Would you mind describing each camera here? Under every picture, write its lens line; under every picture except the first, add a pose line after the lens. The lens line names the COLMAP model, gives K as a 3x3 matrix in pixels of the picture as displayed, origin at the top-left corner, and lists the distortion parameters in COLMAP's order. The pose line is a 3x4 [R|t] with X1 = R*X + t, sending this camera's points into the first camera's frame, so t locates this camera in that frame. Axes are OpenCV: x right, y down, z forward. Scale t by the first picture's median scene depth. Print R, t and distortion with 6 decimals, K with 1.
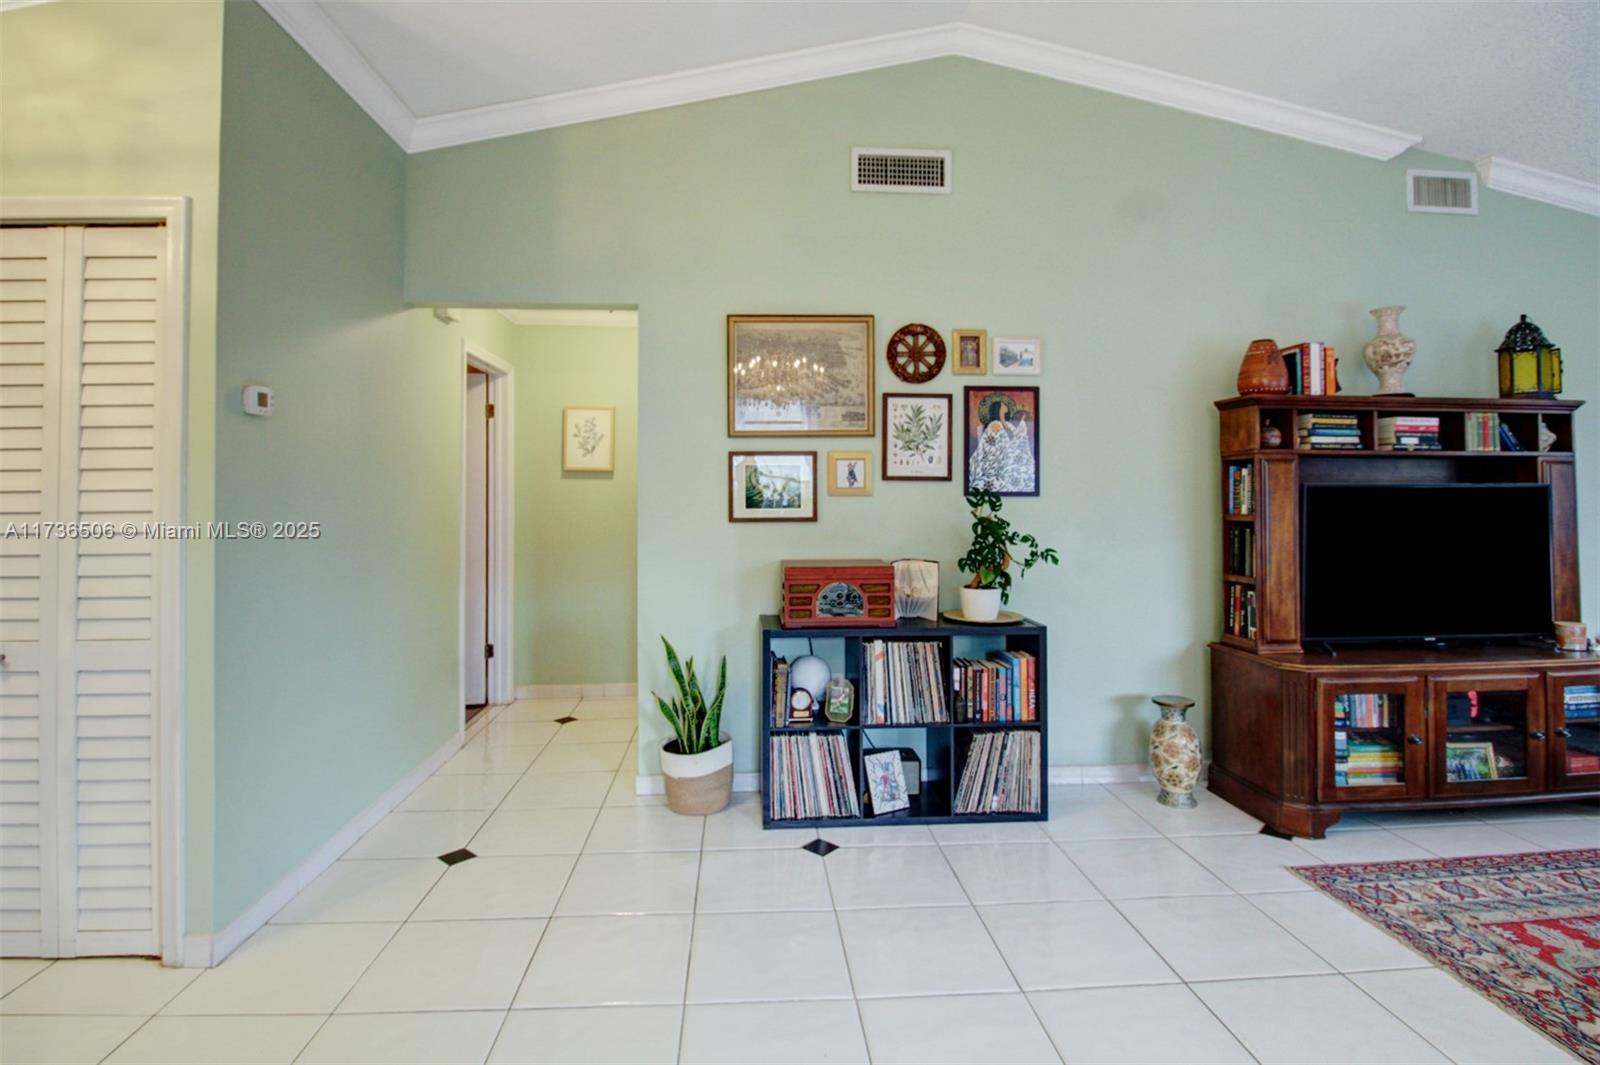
lens RADIAL K [[770.4, 0, 791.4], [0, 770.4, 485.9], [0, 0, 1]] dist [0.002784, -0.012929]
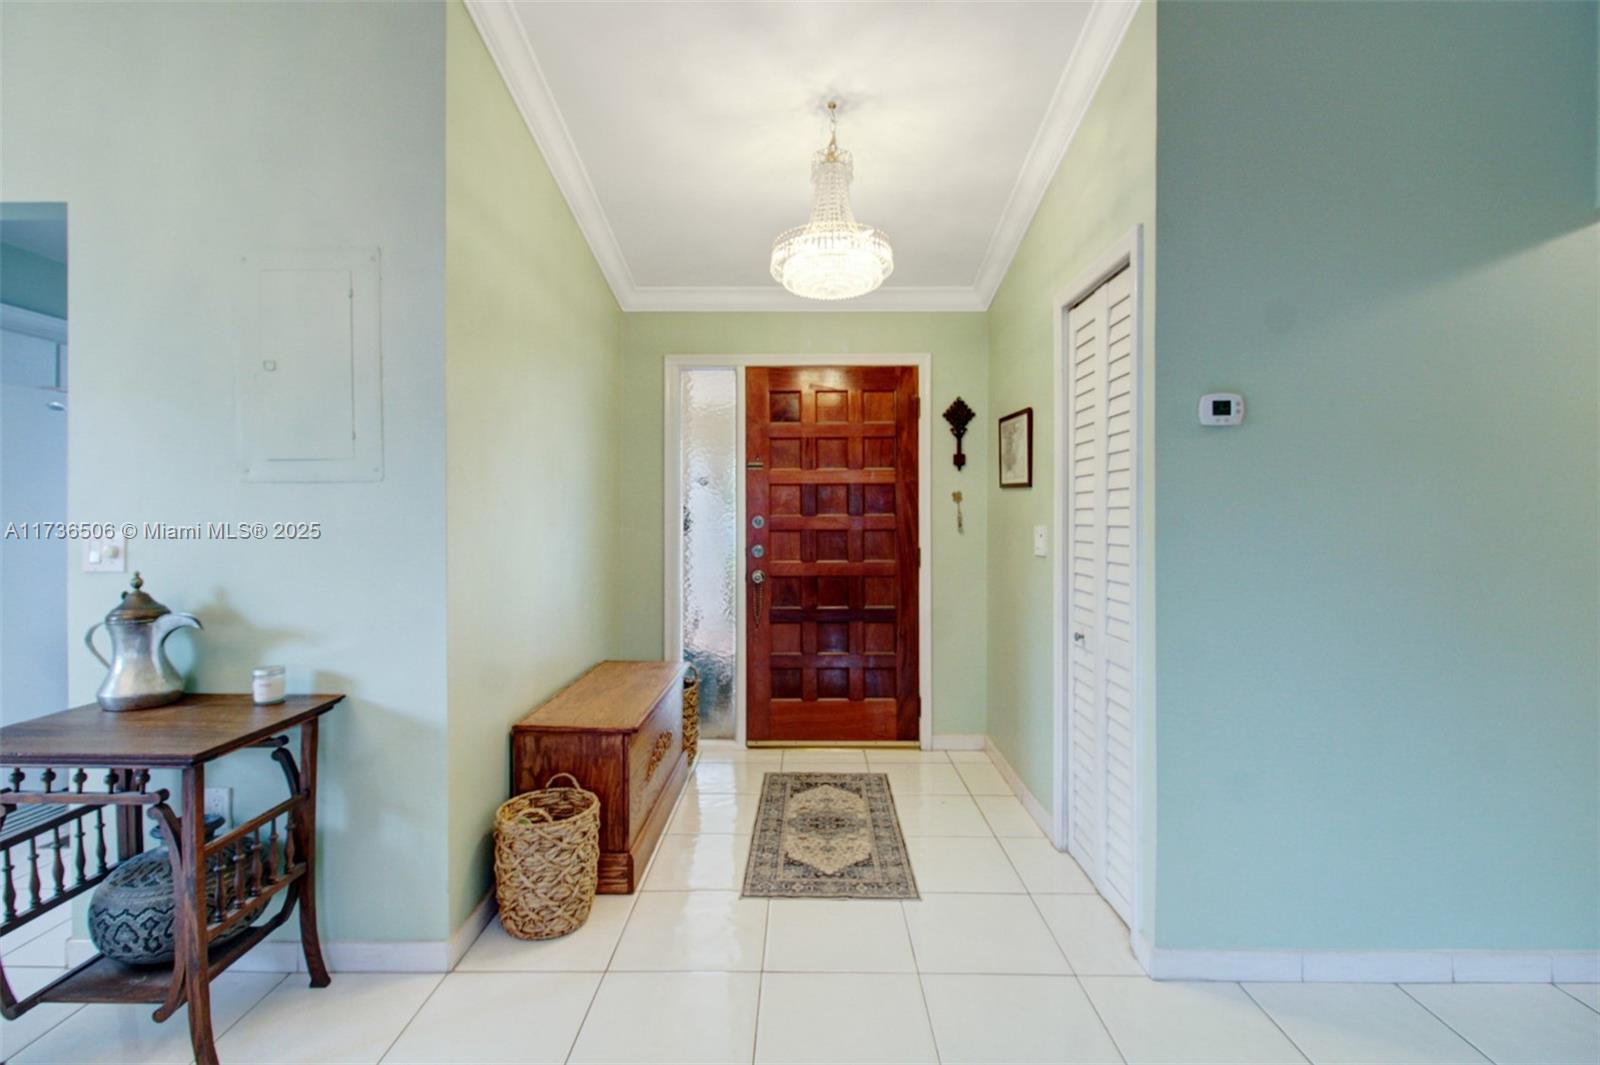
lens RADIAL K [[742.8, 0, 792.2], [0, 742.8, 513.3], [0, 0, 1]] dist [0.001125, -0.005685]
pose [[-0.067930, 0.001913, -0.997688, 0.150972], [0.016001, 0.999872, 0.000827, 0.002949], [0.997562, -0.015908, -0.067952, 0.358402]]
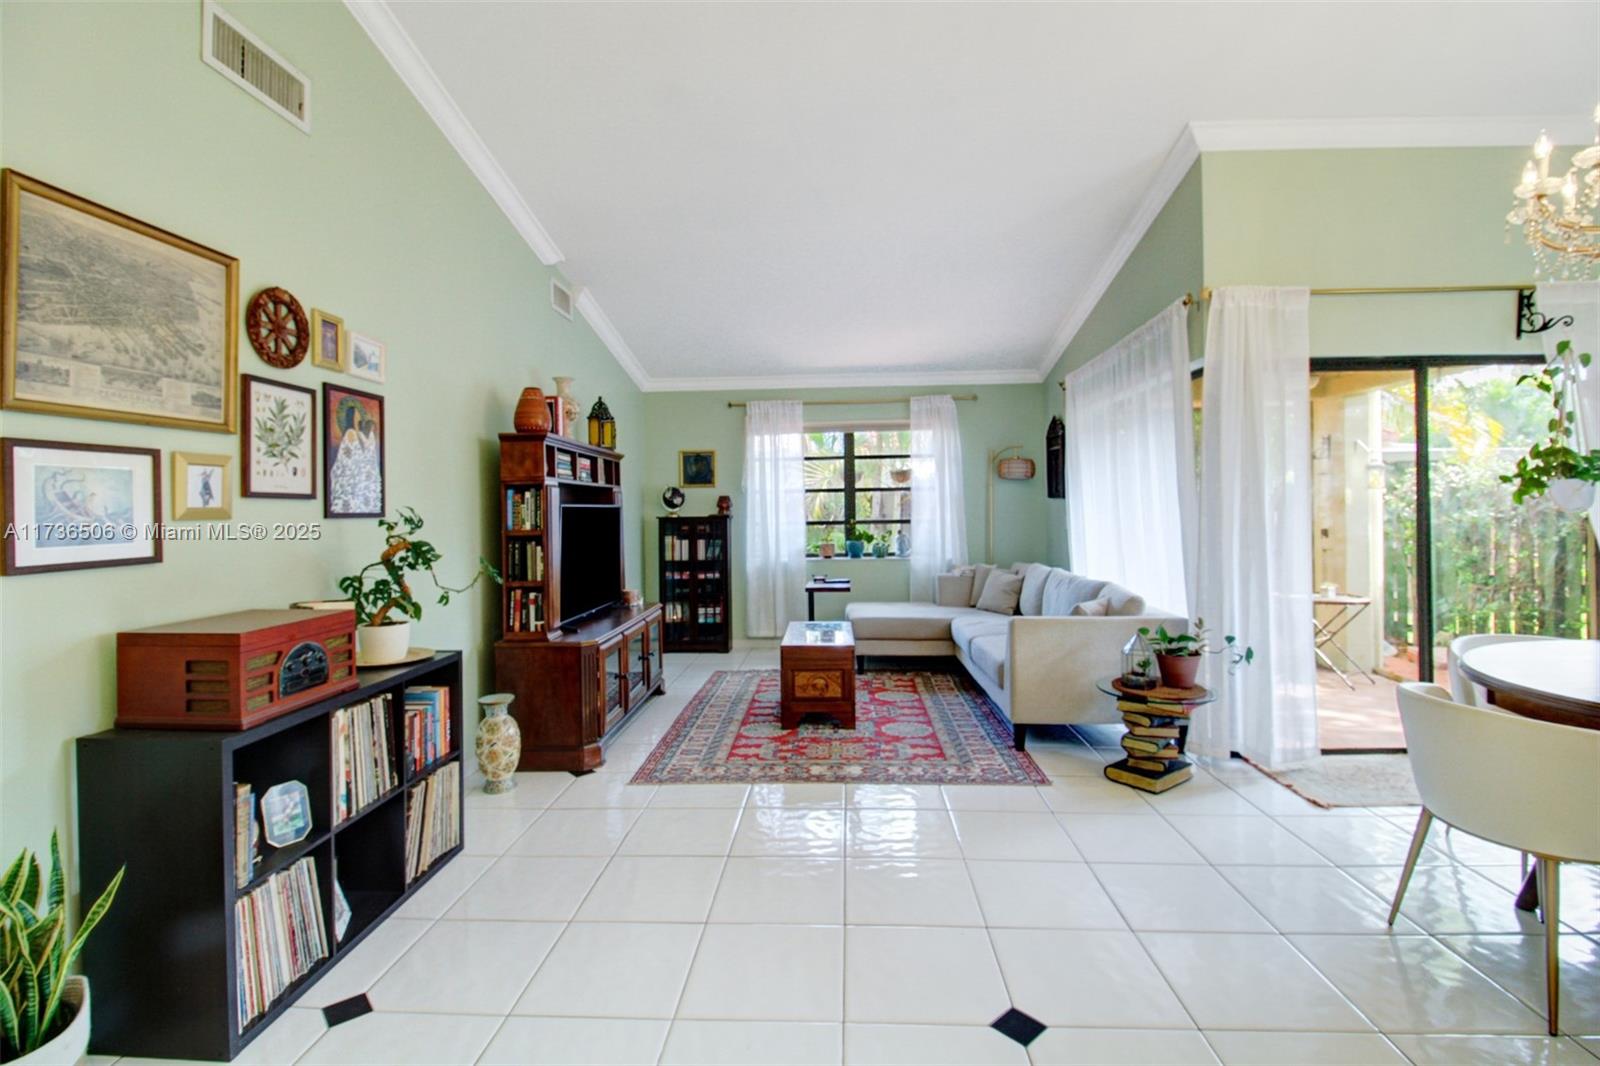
lens RADIAL K [[742.8, 0, 792.2], [0, 742.8, 513.8], [0, 0, 1]] dist [0.001125, -0.005685]
pose [[0.126857, -0.008327, 0.991886, -0.492875], [0.000375, 0.999965, 0.008347, 0.002016], [-0.991921, -0.000687, 0.126856, 0.421090]]
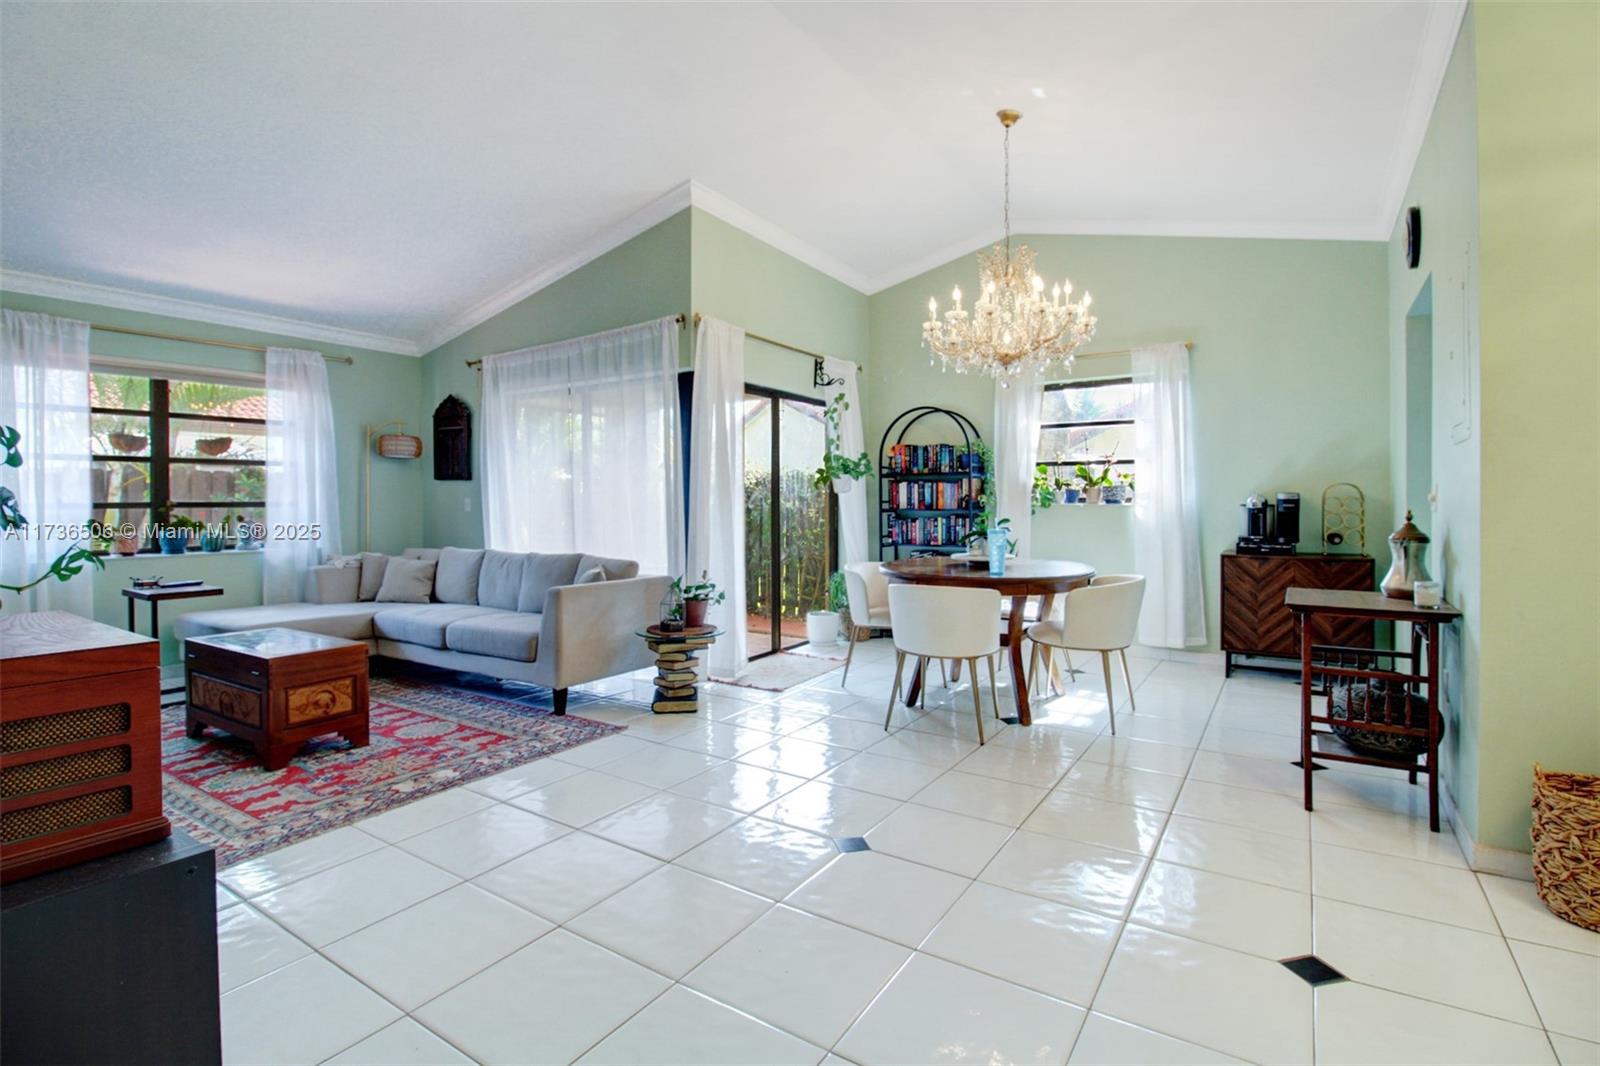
lens RADIAL K [[763.3, 0, 795.6], [0, 763.3, 514.3], [0, 0, 1]] dist [0.002987, -0.012007]
pose [[-0.799302, -0.008300, 0.600872, -0.348496], [-0.005993, 0.999965, 0.005840, 0.045554], [-0.600899, 0.001067, -0.799324, 0.967589]]
